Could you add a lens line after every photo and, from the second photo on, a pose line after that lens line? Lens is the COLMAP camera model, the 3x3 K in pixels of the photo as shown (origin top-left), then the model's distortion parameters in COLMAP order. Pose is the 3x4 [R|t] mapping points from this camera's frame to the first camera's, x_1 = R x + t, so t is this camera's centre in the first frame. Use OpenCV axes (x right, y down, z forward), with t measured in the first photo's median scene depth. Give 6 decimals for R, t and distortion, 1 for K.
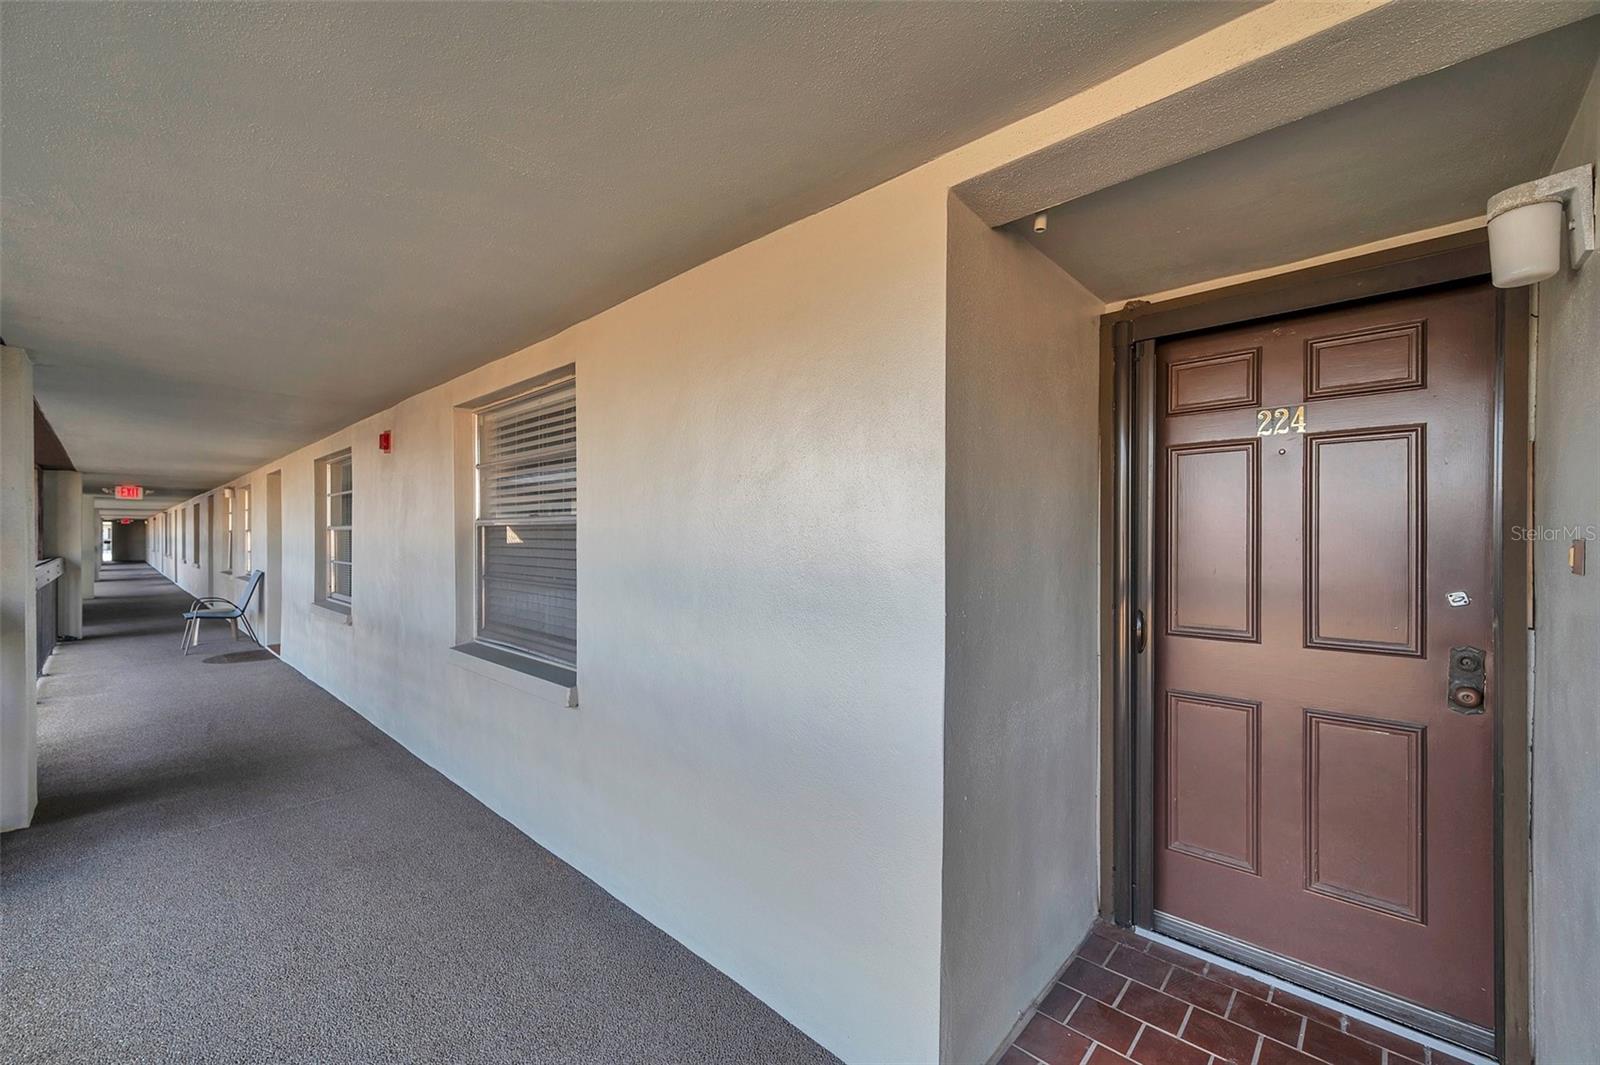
lens RADIAL K [[635.4, 0, 800.0], [0, 635.4, 532.5], [0, 0, 1]] dist [-0.000303, 0.000264]
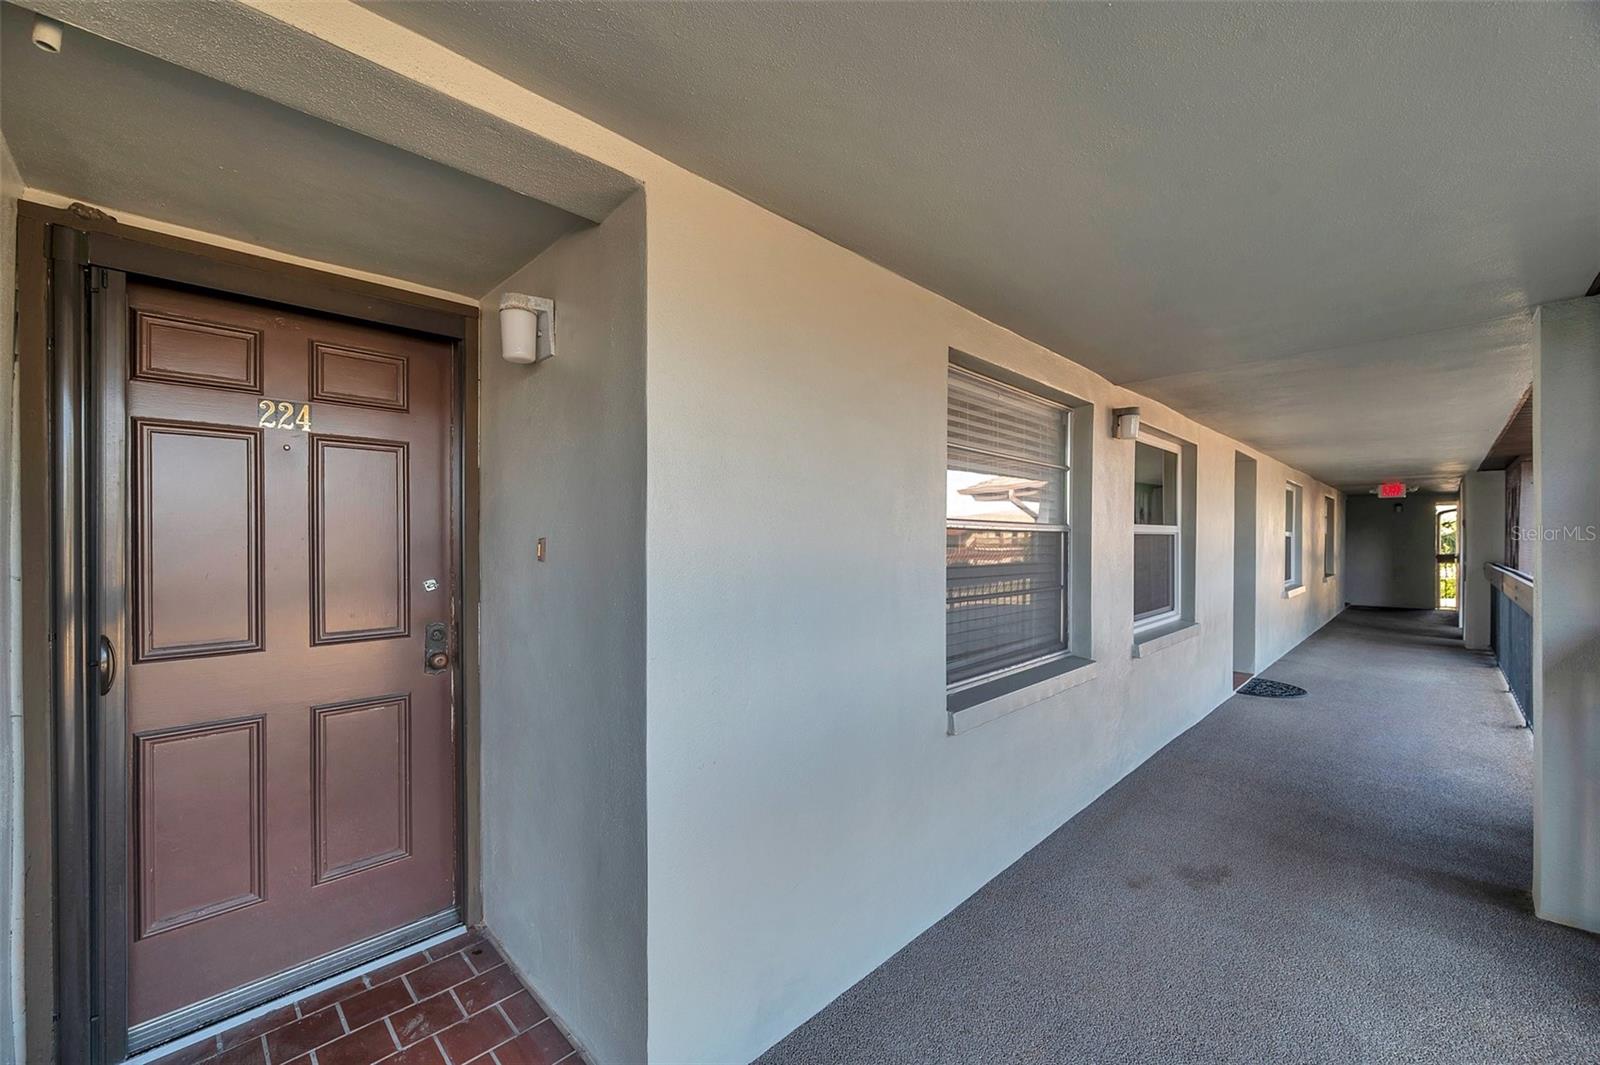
lens RADIAL K [[635.4, 0, 800.0], [0, 635.4, 532.5], [0, 0, 1]] dist [-0.000303, 0.000264]
pose [[0.039118, 0.005916, 0.999217, -0.174787], [-0.010144, 0.999933, -0.005523, -0.000851], [-0.999183, -0.009920, 0.039176, 0.184250]]
